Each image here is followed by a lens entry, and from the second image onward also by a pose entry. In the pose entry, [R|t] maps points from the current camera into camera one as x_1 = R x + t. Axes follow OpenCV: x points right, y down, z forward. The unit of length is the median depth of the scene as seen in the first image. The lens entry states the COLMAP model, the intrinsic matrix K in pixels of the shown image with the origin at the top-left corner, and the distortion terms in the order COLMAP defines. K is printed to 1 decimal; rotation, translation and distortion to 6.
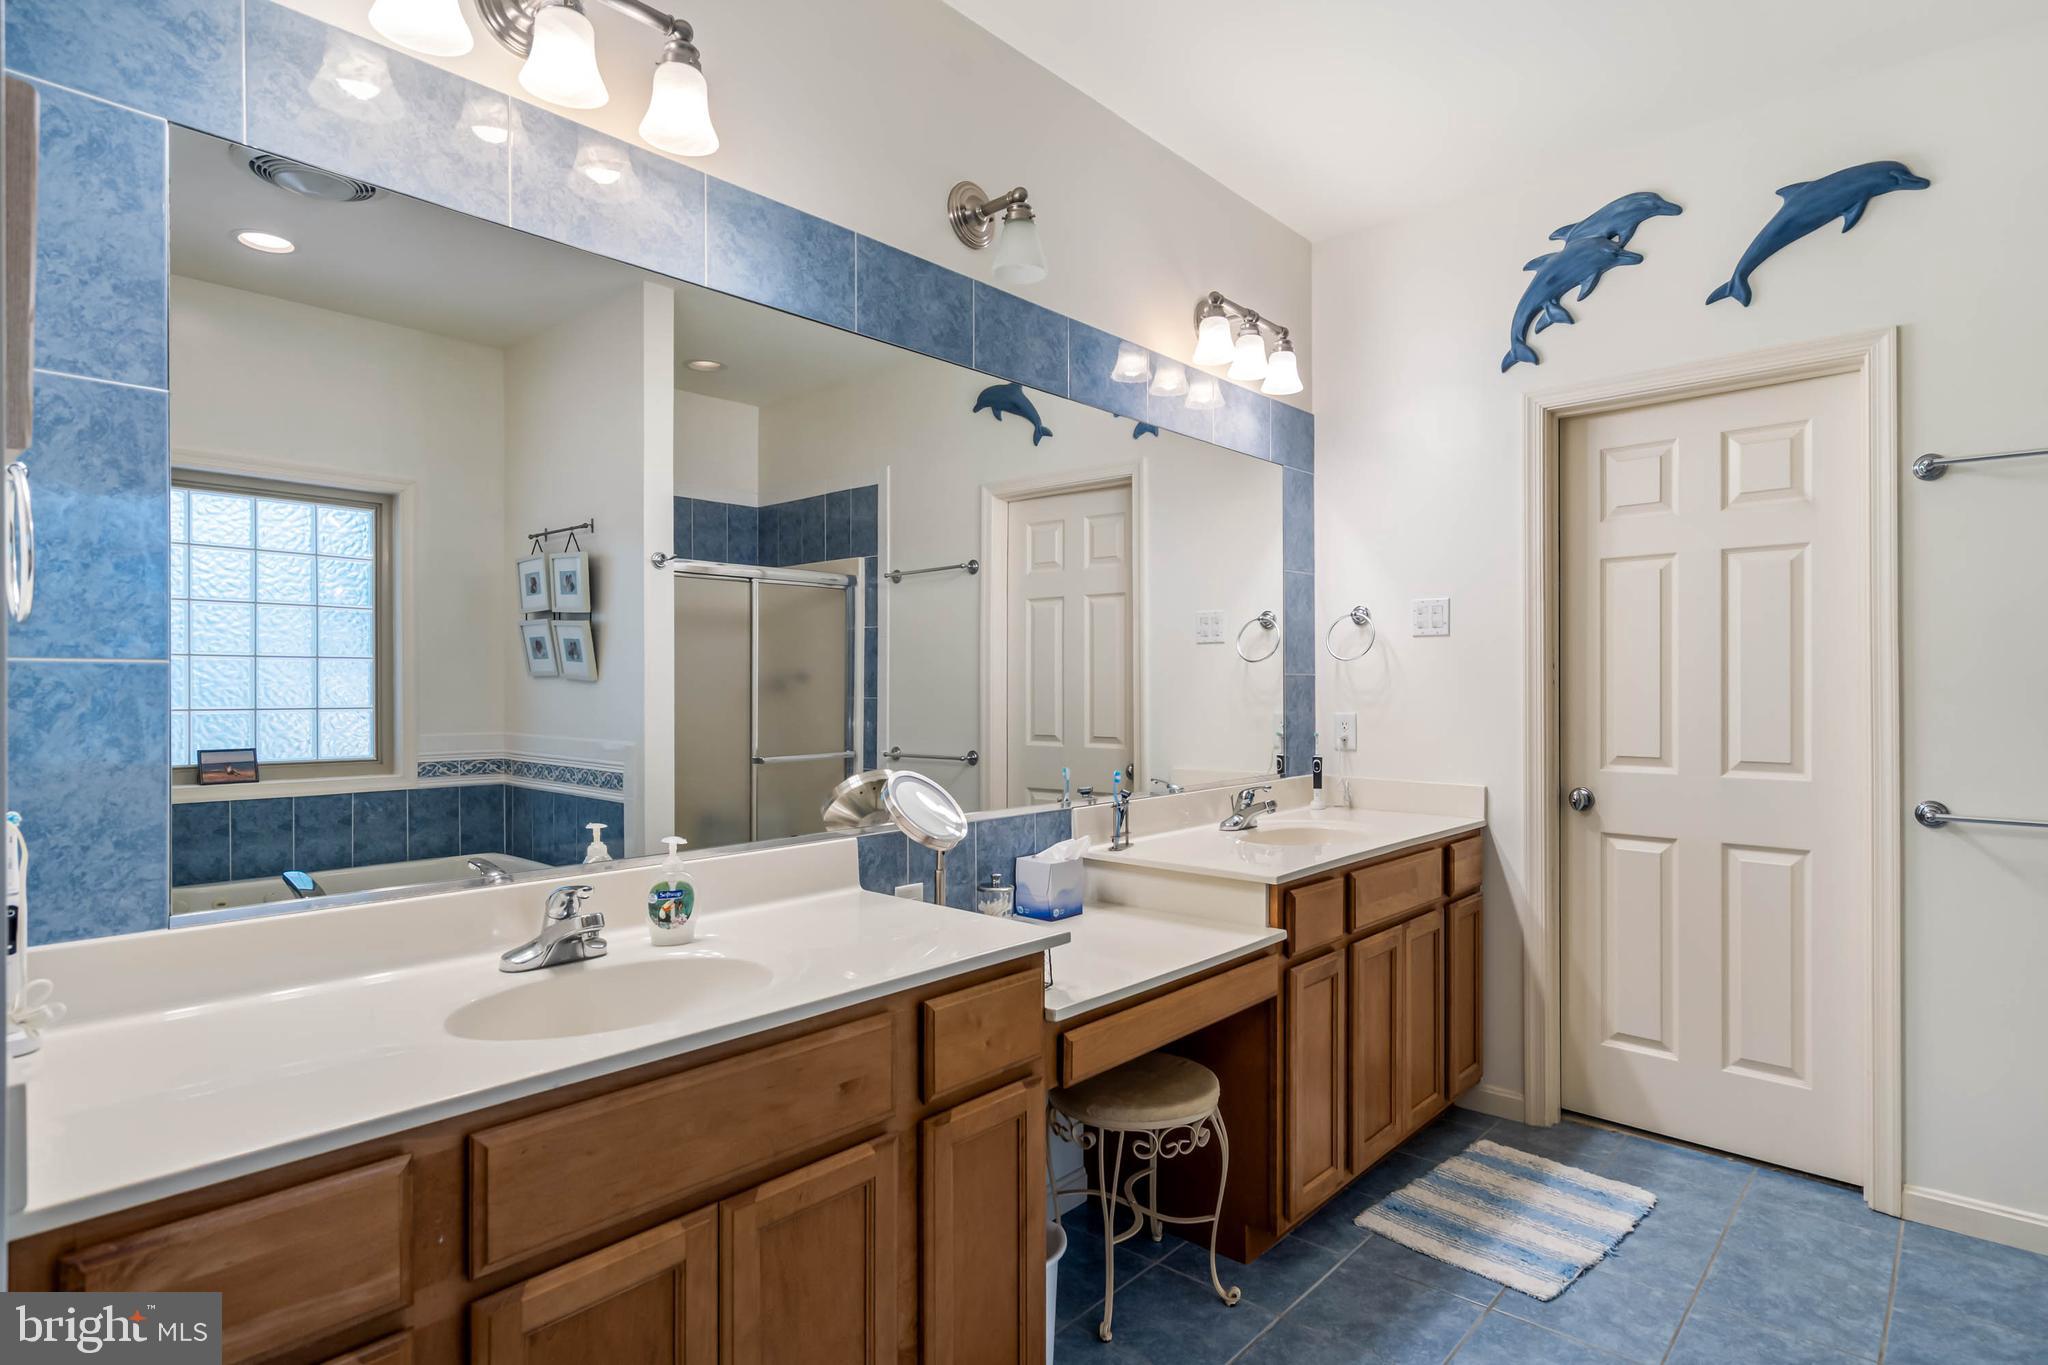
lens RADIAL K [[1073.4, 0, 1019.6], [0, 1073.4, 685.7], [0, 0, 1]] dist [0.000488, -0.000228]
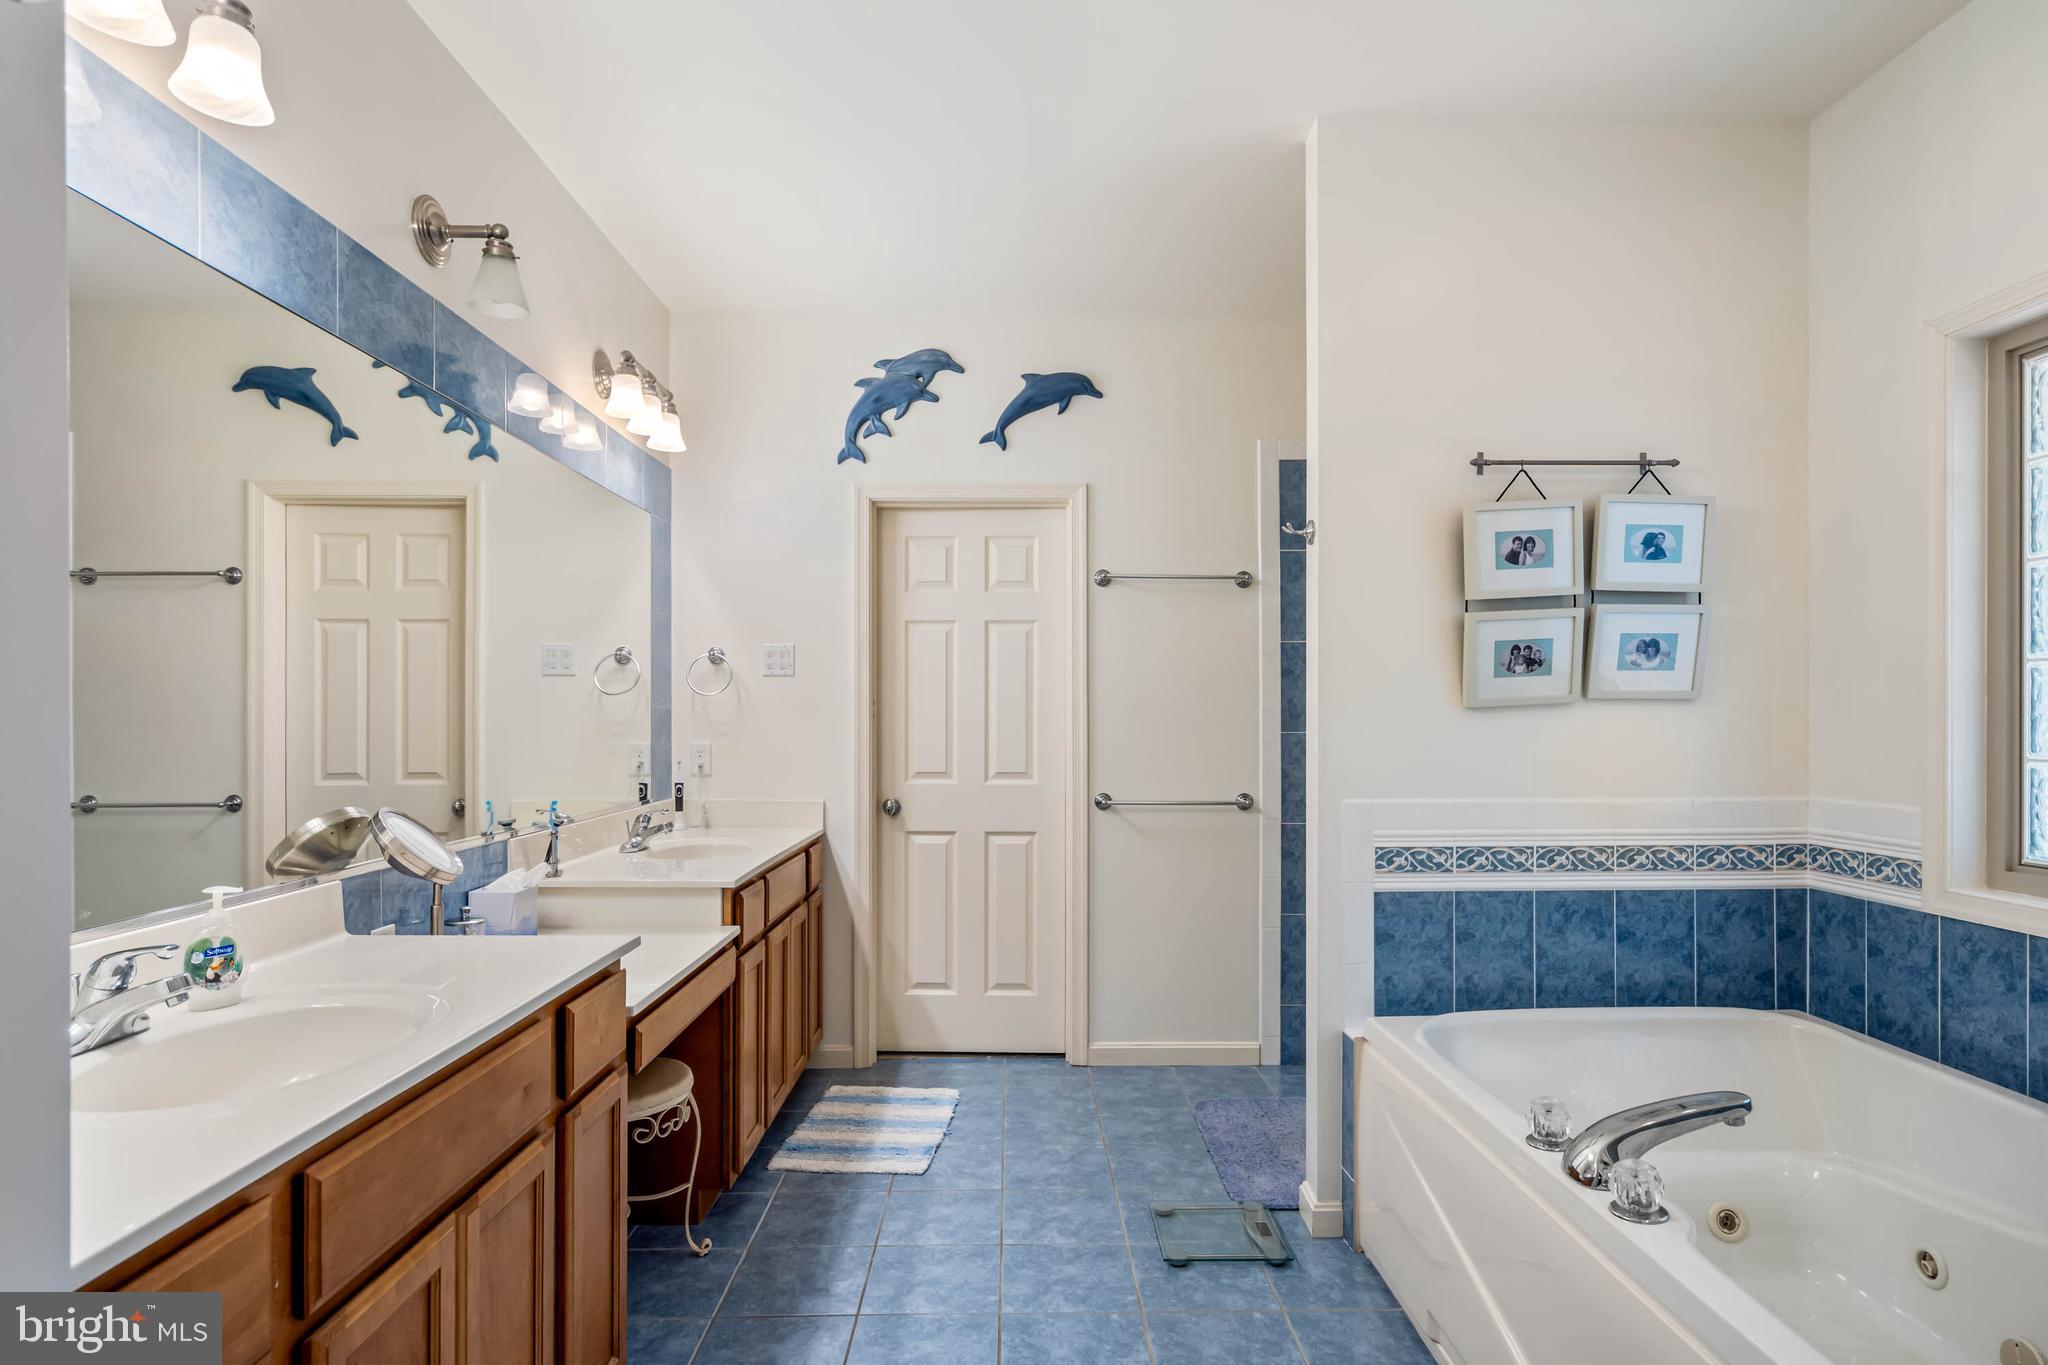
lens RADIAL K [[1086.5, 0, 1025.9], [0, 1086.5, 720.6], [0, 0, 1]] dist [-0.003873, 0.000057]
pose [[0.733198, 0.000232, 0.680015, -0.282463], [-0.001811, 0.999997, 0.001612, 0.000300], [-0.680013, -0.002414, 0.733196, -0.072865]]
